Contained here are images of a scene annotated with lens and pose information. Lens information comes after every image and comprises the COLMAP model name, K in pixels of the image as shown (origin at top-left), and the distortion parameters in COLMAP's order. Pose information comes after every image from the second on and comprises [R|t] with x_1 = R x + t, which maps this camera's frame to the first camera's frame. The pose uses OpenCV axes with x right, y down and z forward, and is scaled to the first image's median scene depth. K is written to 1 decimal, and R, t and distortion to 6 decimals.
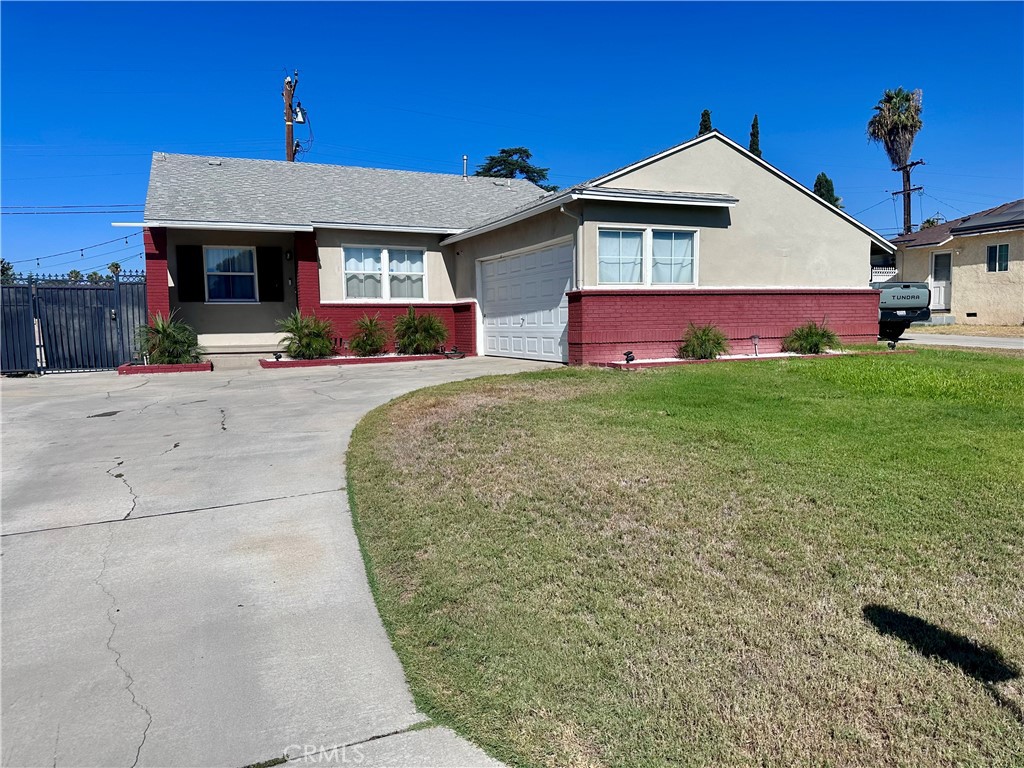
lens RADIAL K [[731.0, 0, 508.8], [0, 731.0, 385.9], [0, 0, 1]] dist [-0.001217, -0.000884]
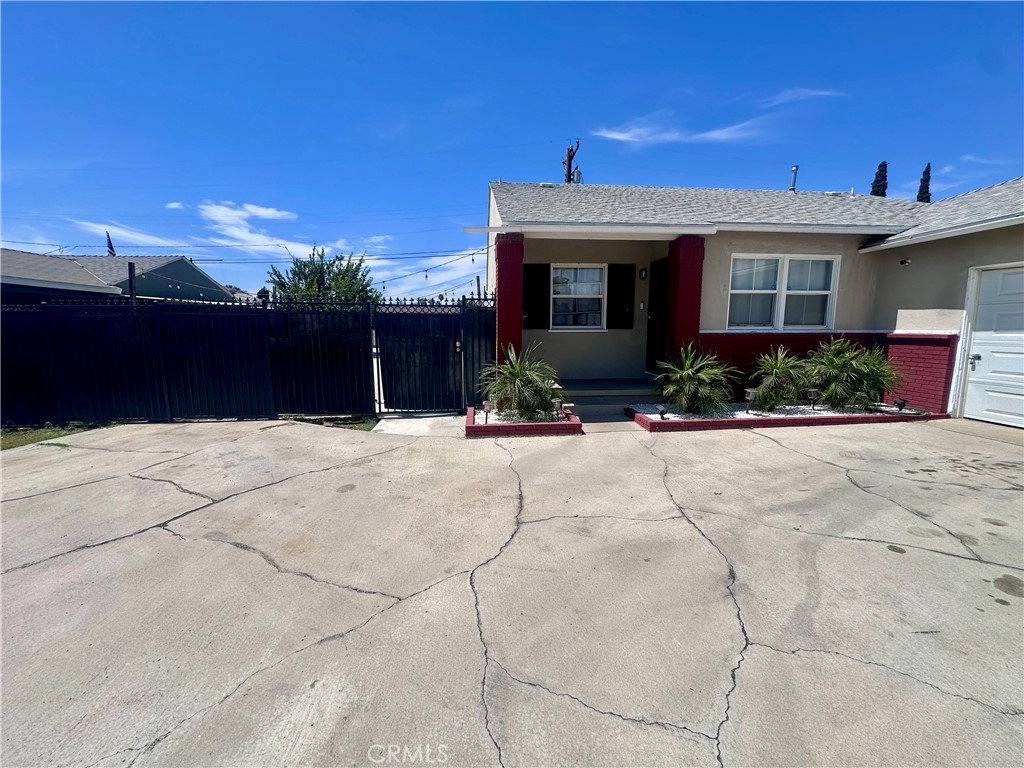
lens RADIAL K [[408.9, 0, 511.1], [0, 408.9, 383.4], [0, 0, 1]] dist [-0.006296, 0.001302]
pose [[0.947376, 0.053957, -0.315542, -0.303603], [-0.038781, 0.997778, 0.054183, -0.075755], [0.317764, -0.039095, 0.947364, 0.524799]]
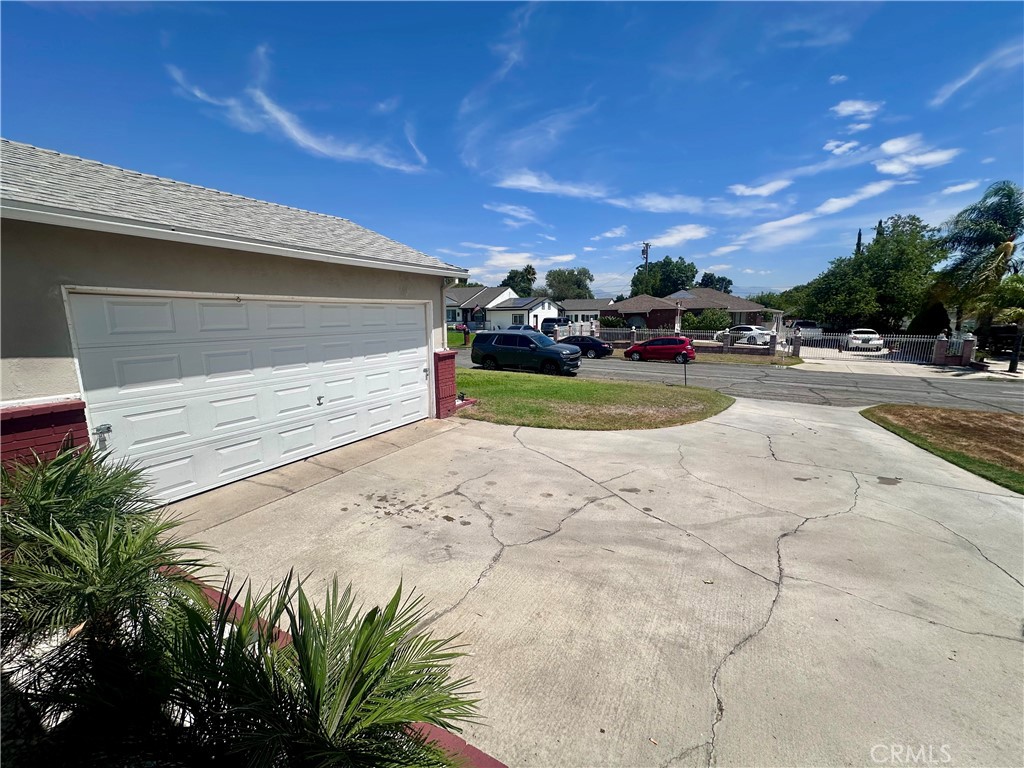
lens RADIAL K [[408.9, 0, 511.5], [0, 408.9, 380.2], [0, 0, 1]] dist [-0.006296, 0.001302]
pose [[-0.621258, -0.105133, 0.776521, -0.345009], [0.084582, 0.976172, 0.199834, -0.147206], [-0.779027, 0.189829, -0.597563, 0.940894]]
